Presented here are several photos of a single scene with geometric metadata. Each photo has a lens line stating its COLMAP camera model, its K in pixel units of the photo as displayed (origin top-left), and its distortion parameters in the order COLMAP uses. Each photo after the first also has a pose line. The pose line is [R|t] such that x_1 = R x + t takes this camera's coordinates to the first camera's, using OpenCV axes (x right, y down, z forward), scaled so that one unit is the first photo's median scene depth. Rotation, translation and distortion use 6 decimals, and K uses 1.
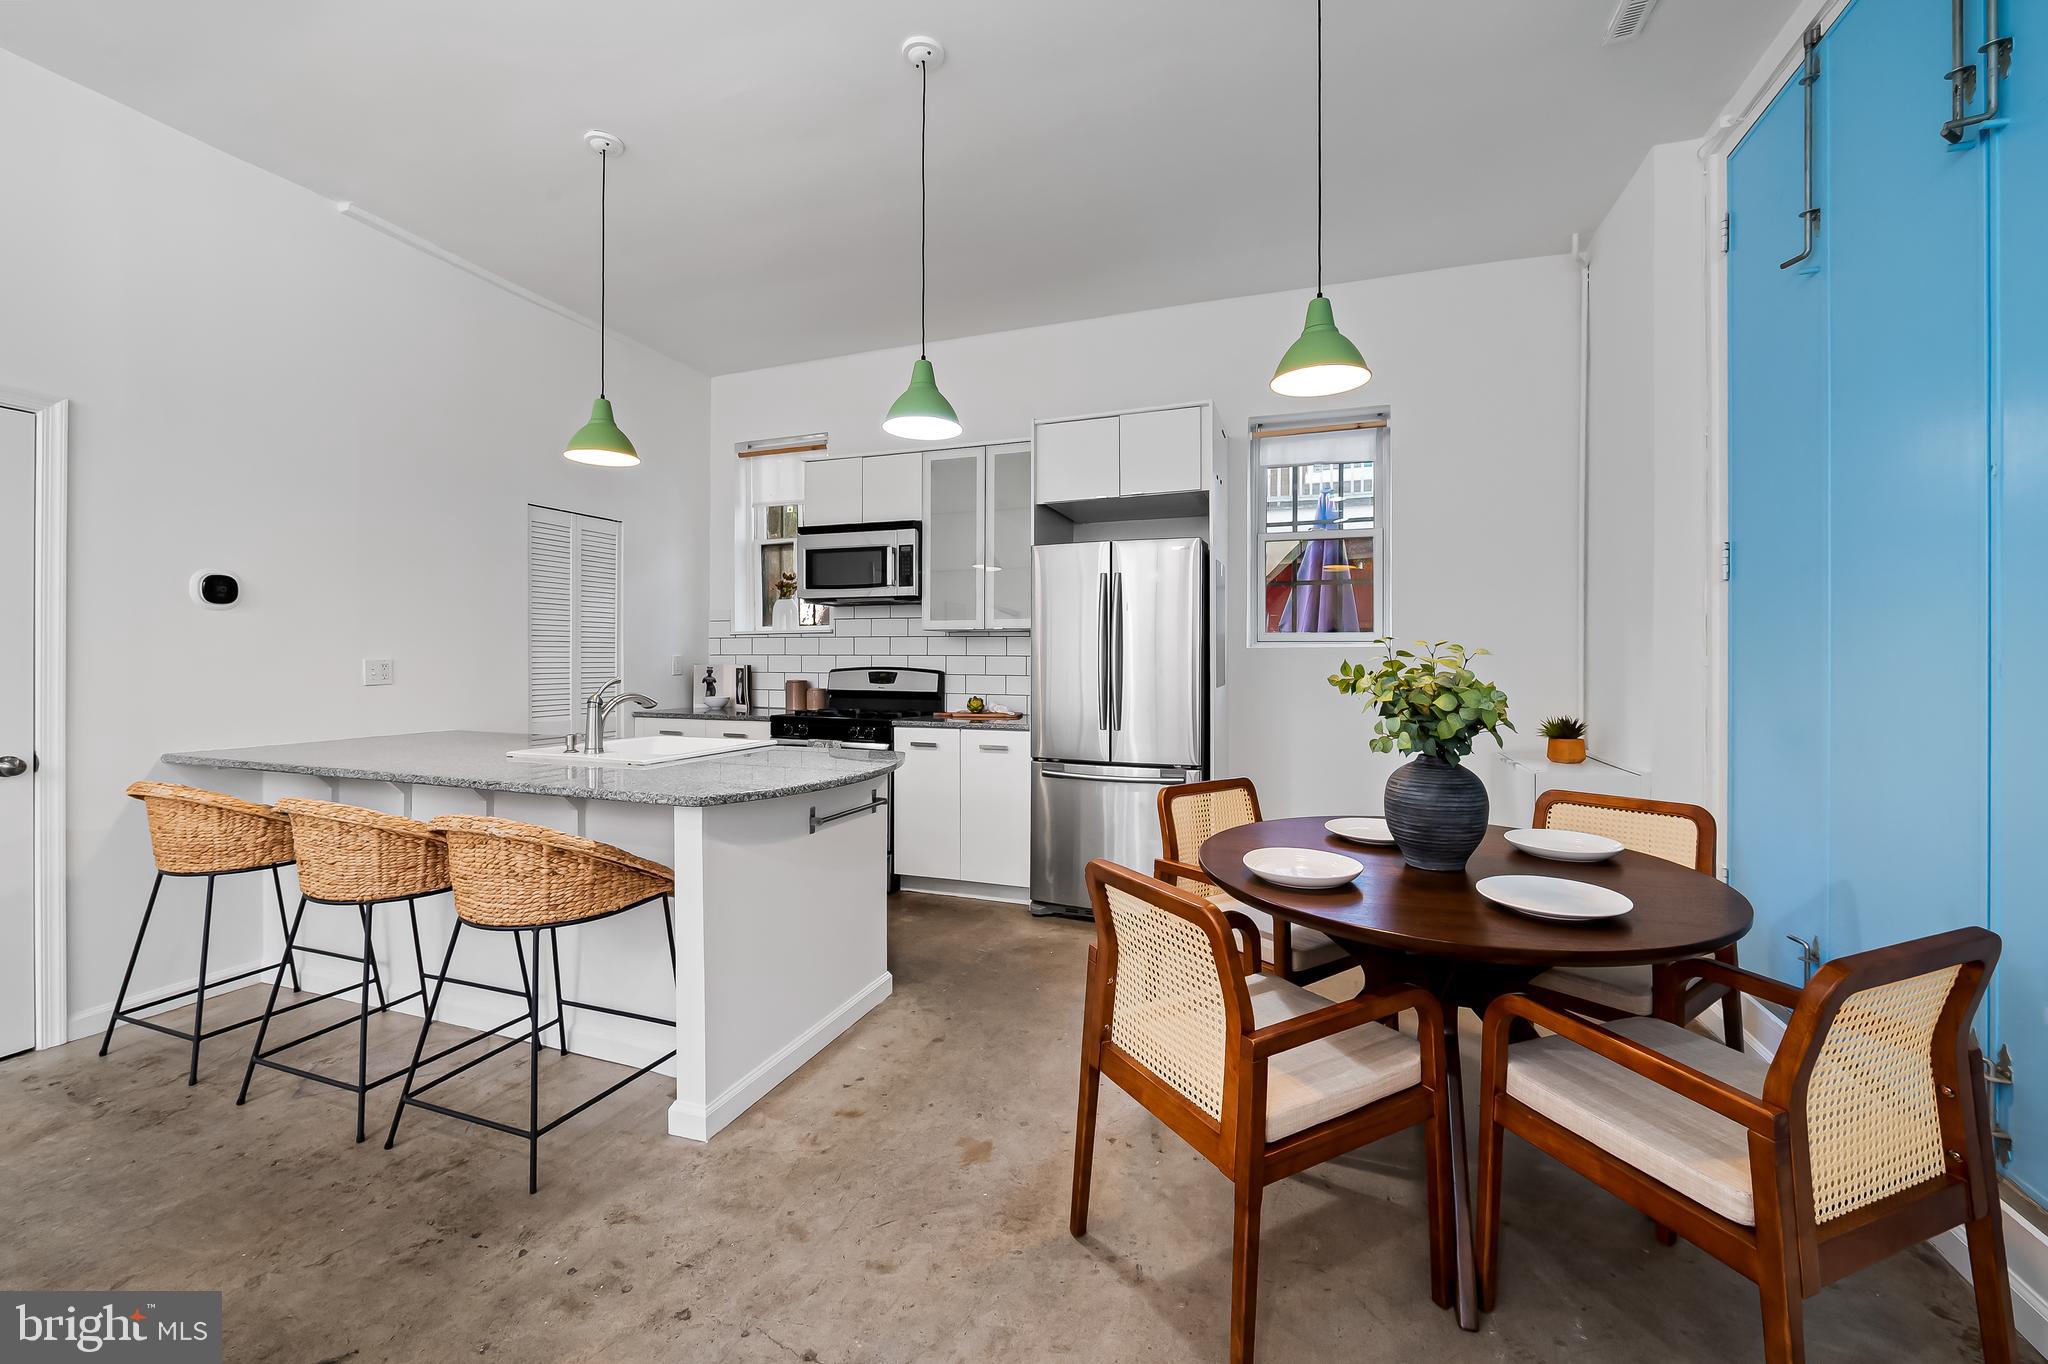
lens RADIAL K [[814.0, 0, 1025.3], [0, 814.0, 661.1], [0, 0, 1]] dist [-0.002103, -0.001167]
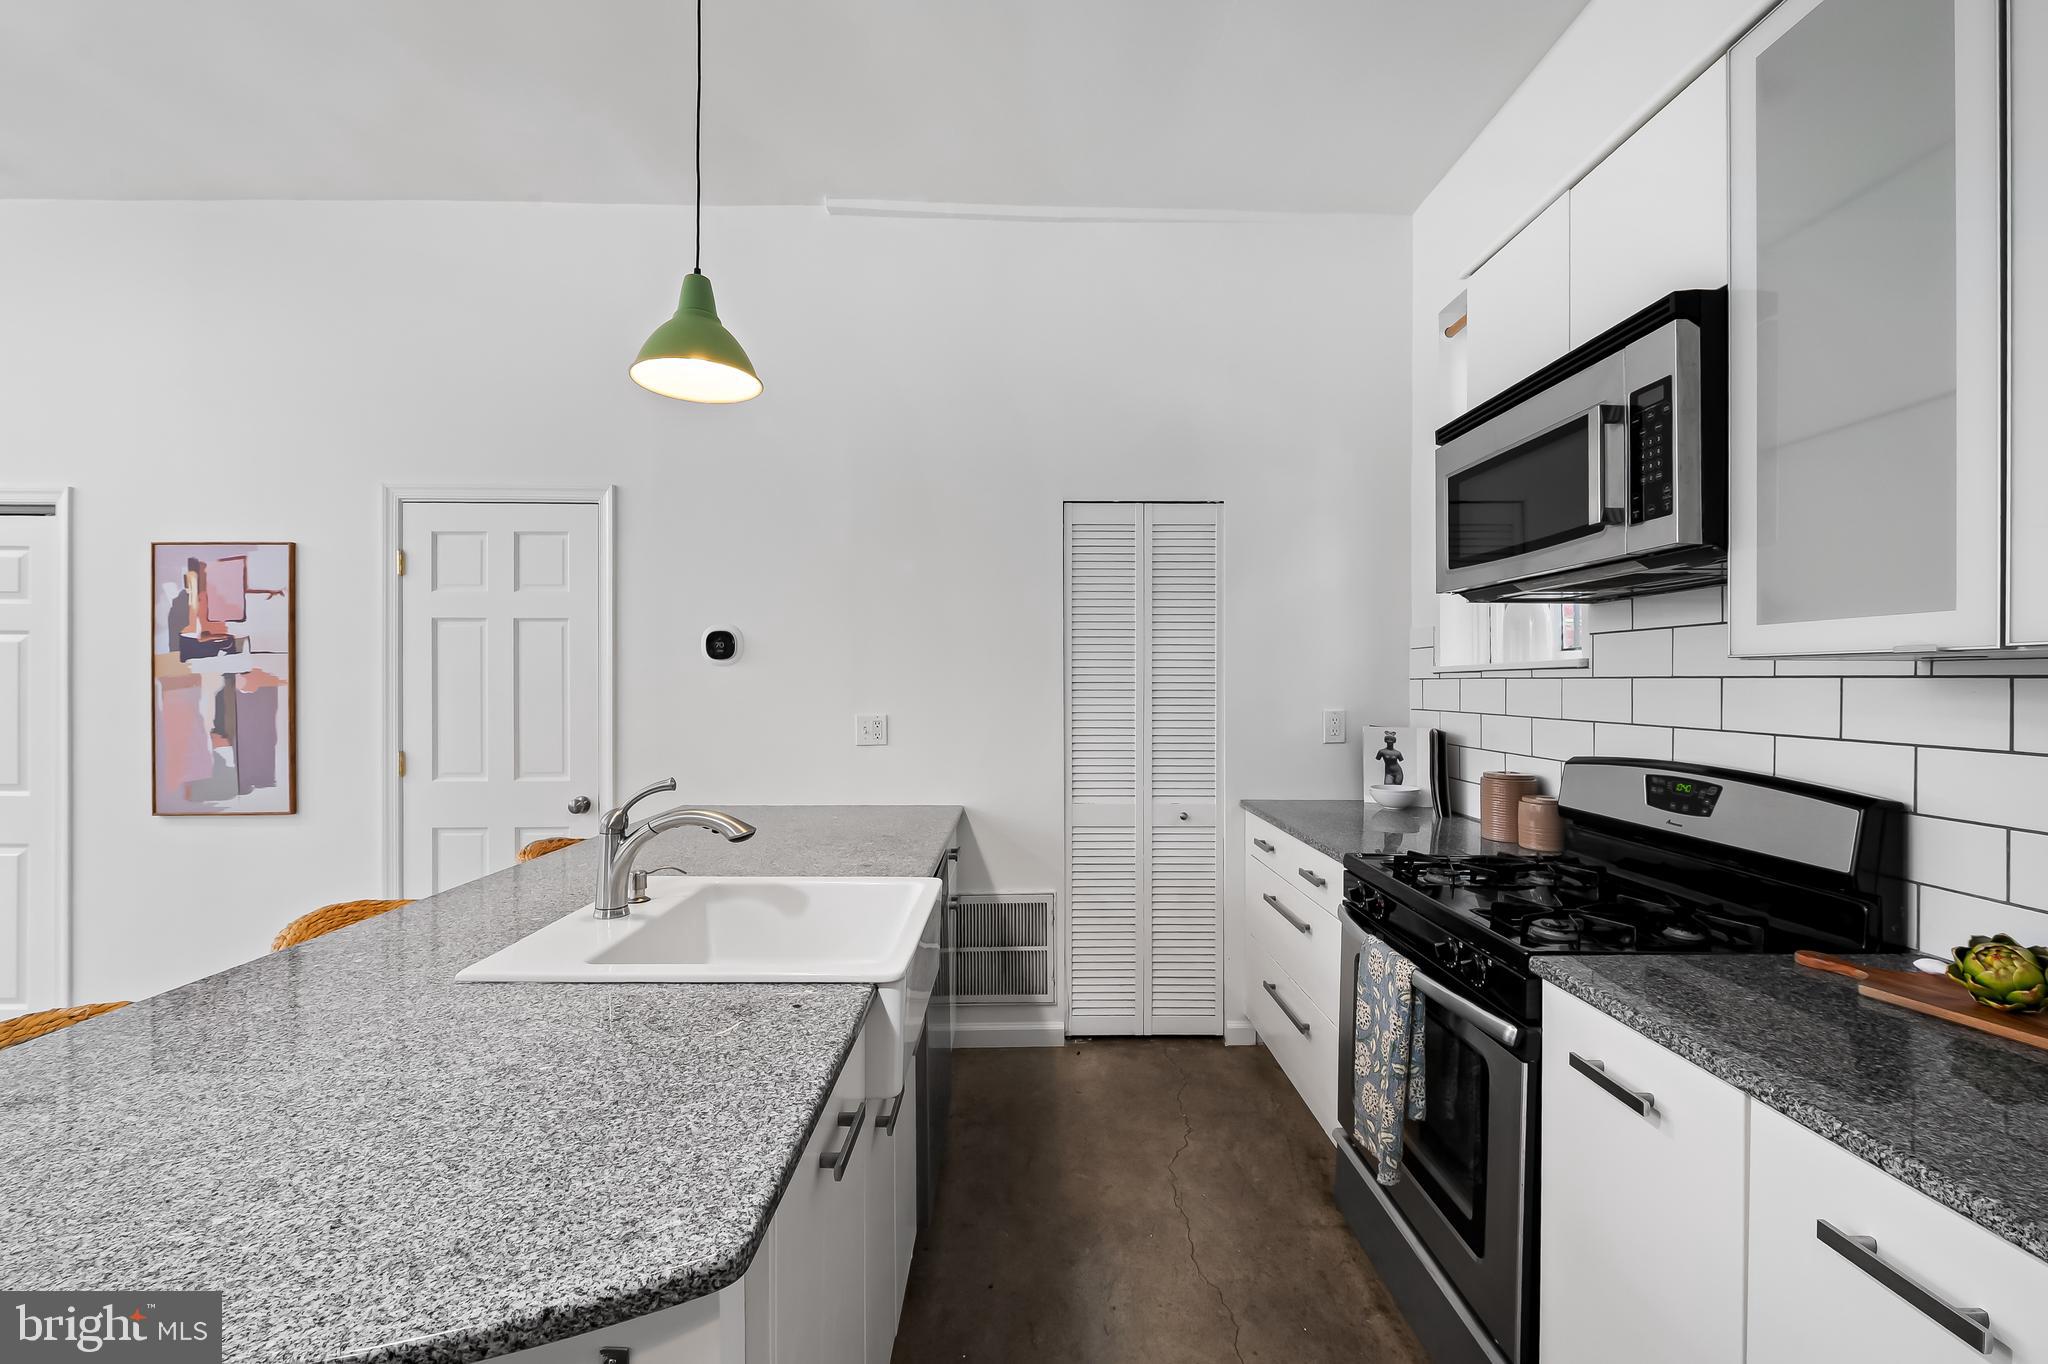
lens RADIAL K [[824.1, 0, 1029.9], [0, 824.1, 673.8], [0, 0, 1]] dist [-0.001716, -0.000276]
pose [[0.350598, -0.009835, -0.936474, 0.058240], [-0.004504, 0.999916, -0.012188, -0.026678], [0.936515, 0.008491, 0.350524, 0.626693]]
